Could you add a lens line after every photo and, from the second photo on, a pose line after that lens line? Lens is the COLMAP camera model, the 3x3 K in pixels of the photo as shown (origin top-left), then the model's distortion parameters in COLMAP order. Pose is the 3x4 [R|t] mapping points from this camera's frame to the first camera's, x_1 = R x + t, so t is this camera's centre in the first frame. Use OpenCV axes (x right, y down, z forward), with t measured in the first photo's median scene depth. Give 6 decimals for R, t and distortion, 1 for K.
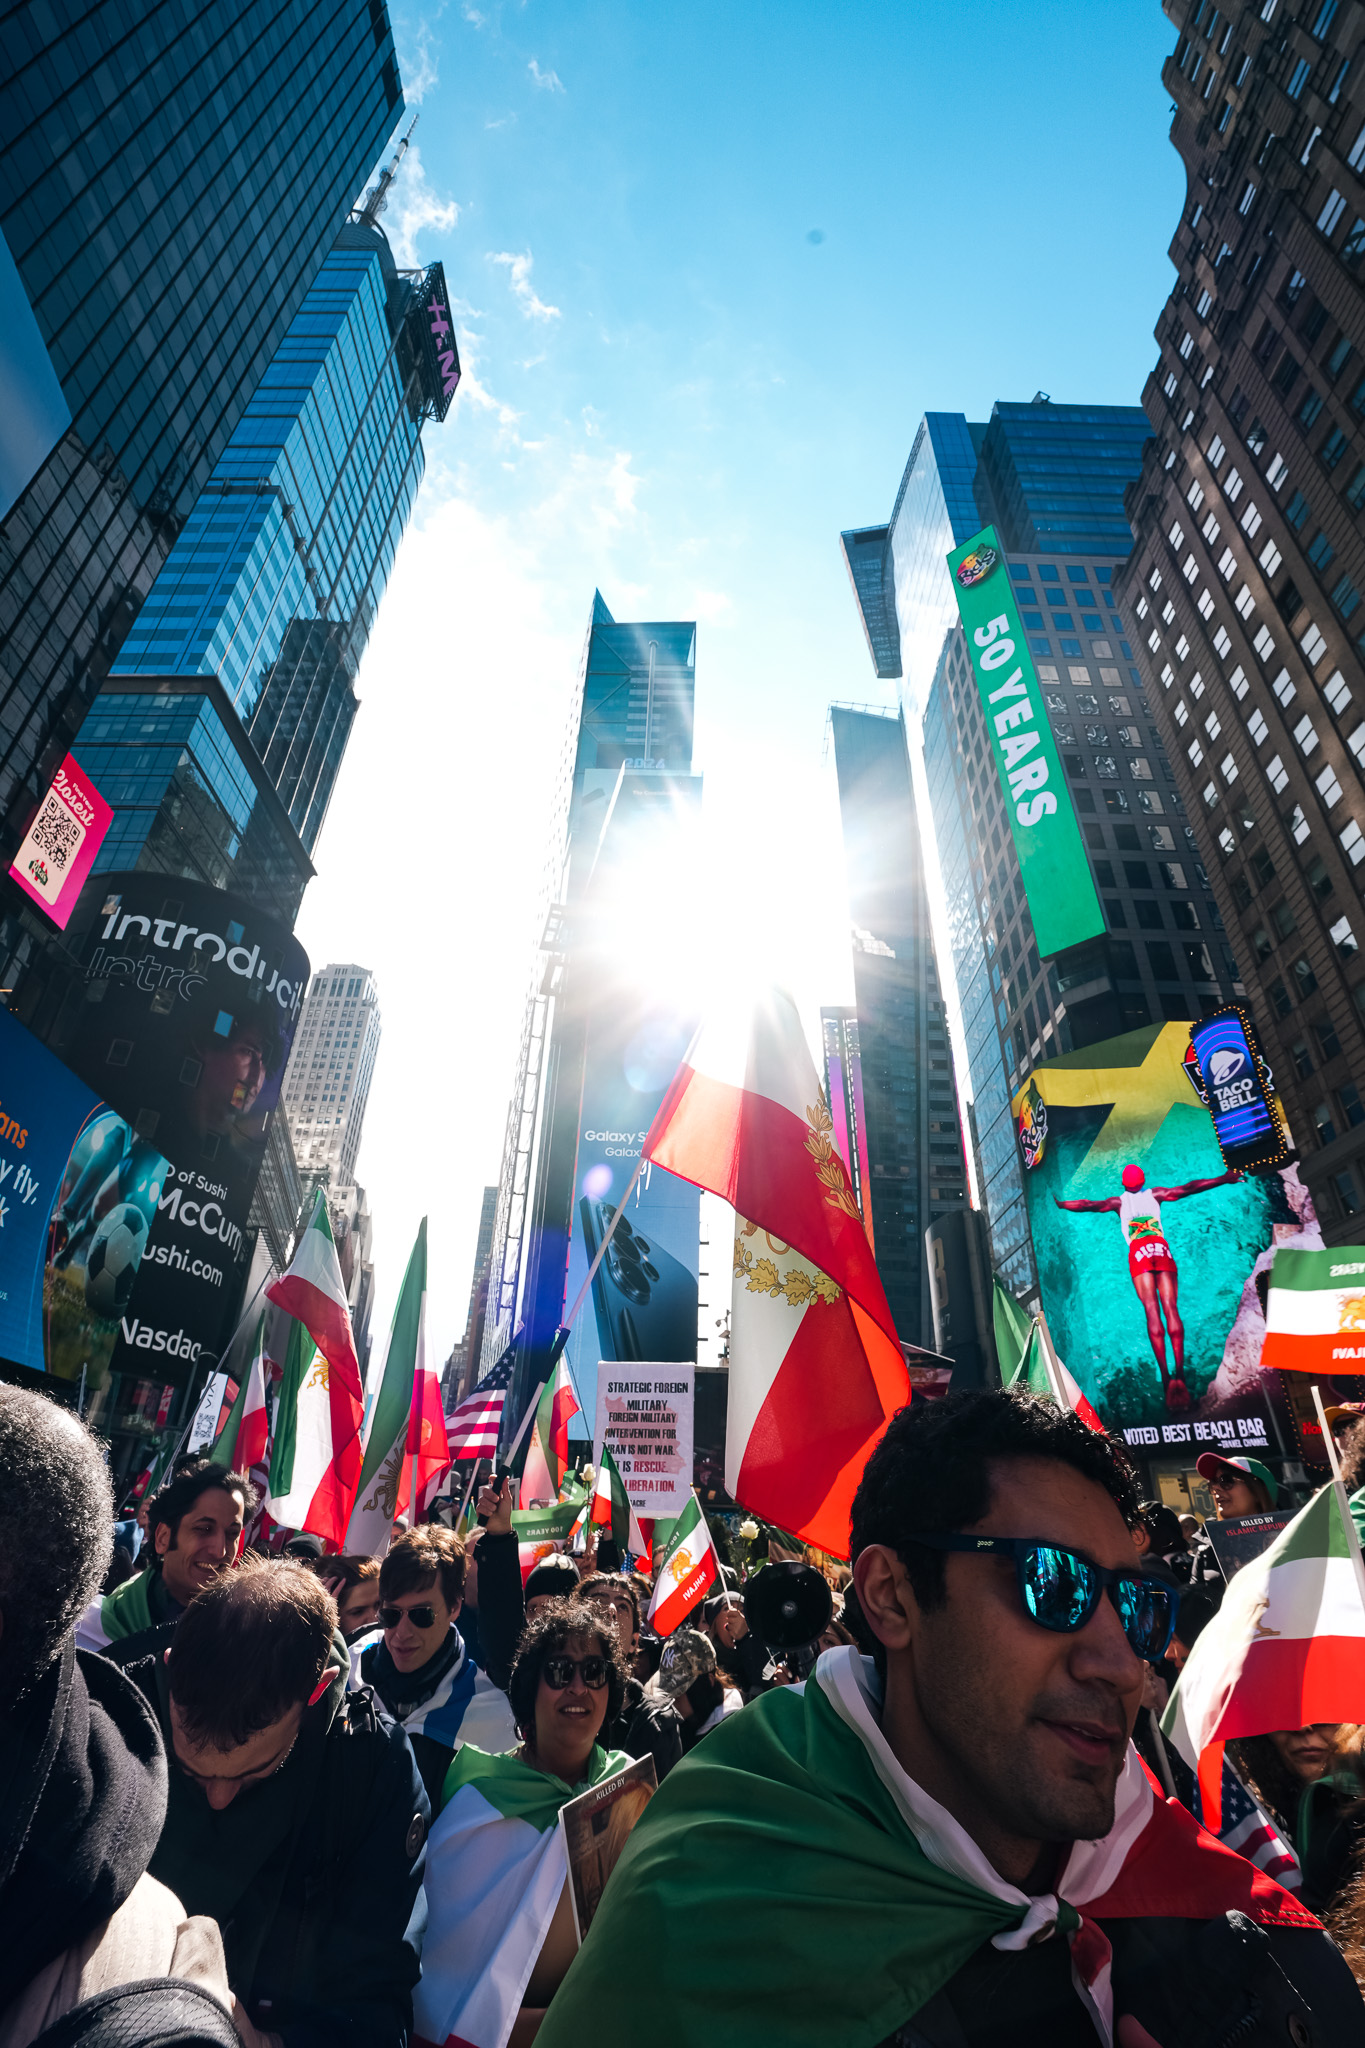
lens RADIAL K [[934.9, 0, 676.0], [0, 934.9, 1025.8], [0, 0, 1]] dist [-0.059064, 0.020519]
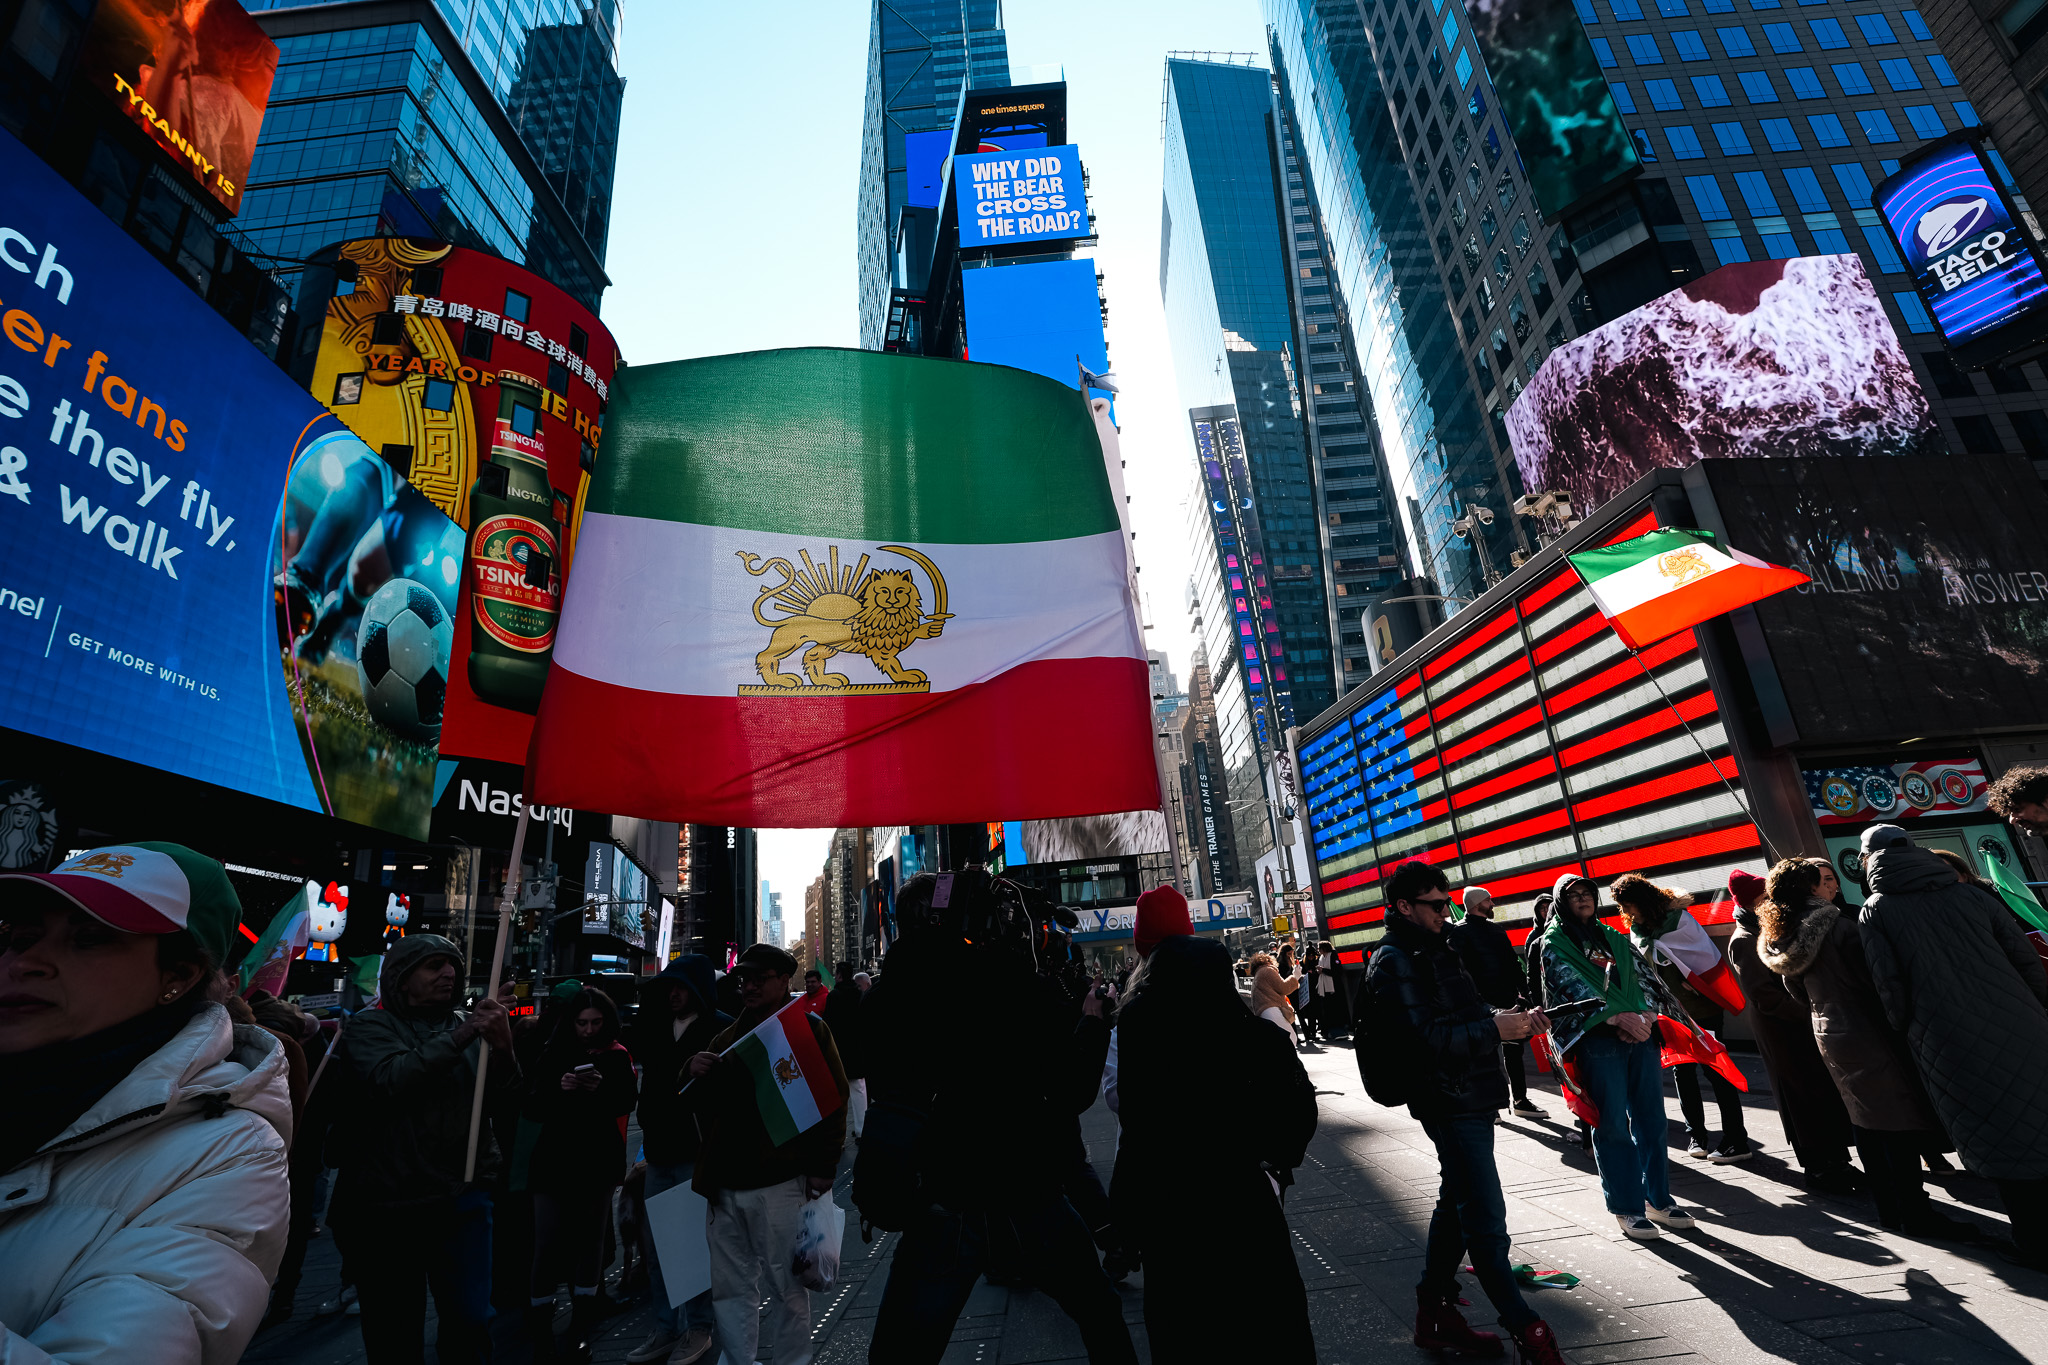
lens RADIAL K [[934.9, 0, 1027.7], [0, 934.9, 678.9], [0, 0, 1]] dist [-0.059064, 0.020519]
pose [[0.993110, -0.117166, -0.002027, -0.149114], [0.115257, 0.973517, 0.197436, 0.180428], [-0.021160, -0.196310, 0.980314, 0.307703]]
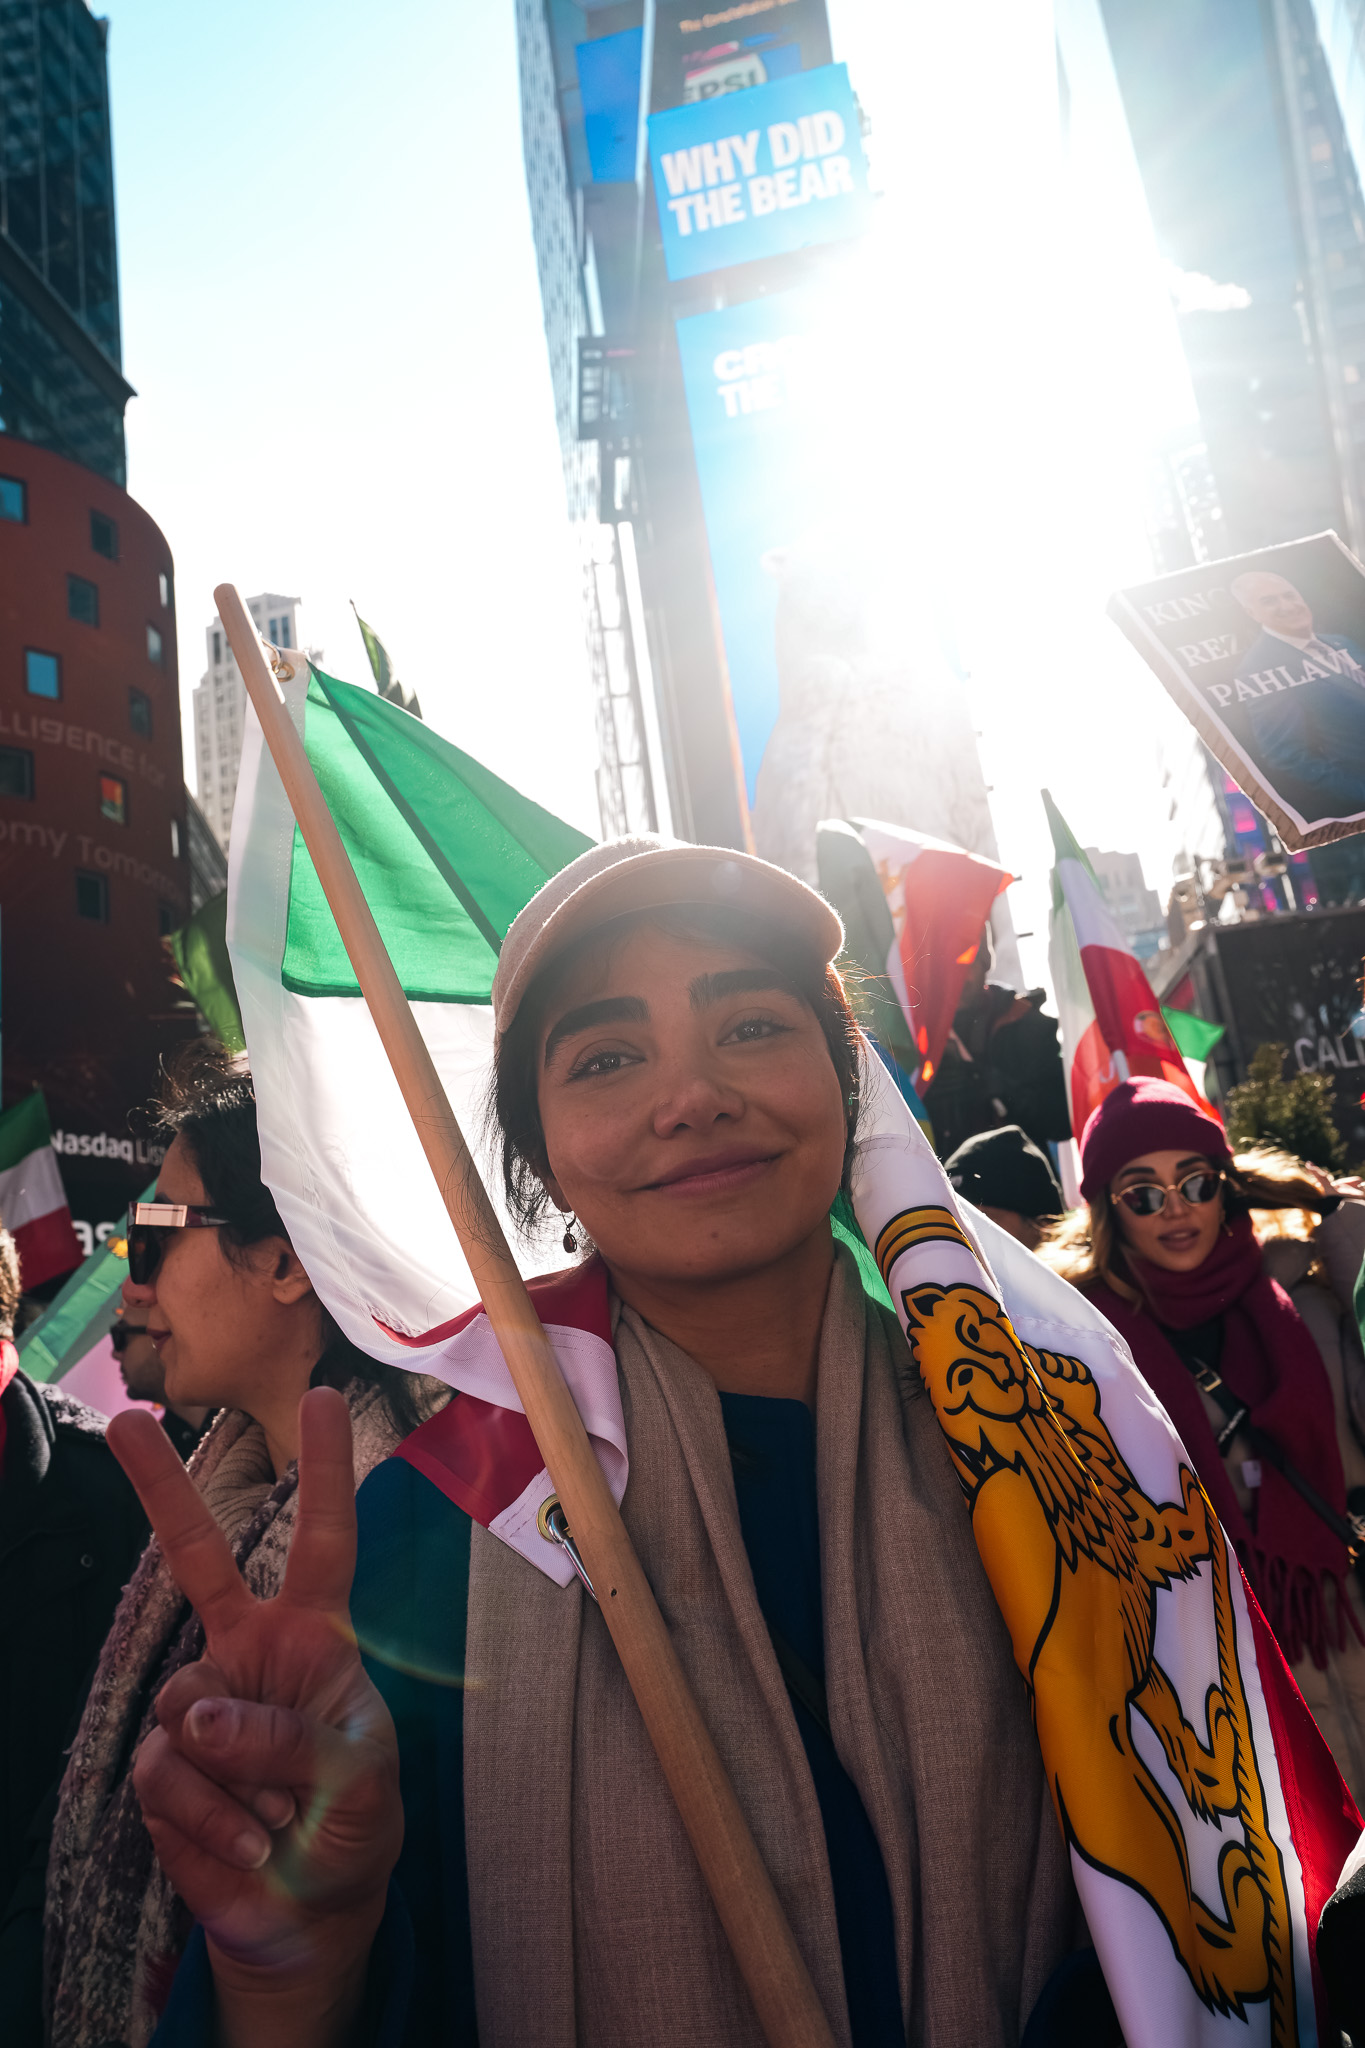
lens RADIAL K [[1595.7, 0, 683.0], [0, 1595.7, 1026.1], [0, 0, 1]] dist [0.015676, 0.033472]
pose [[0.967142, -0.203288, -0.152674, -0.055202], [0.235123, 0.943635, 0.232961, 0.101393], [0.096710, -0.261204, 0.960427, 0.157852]]
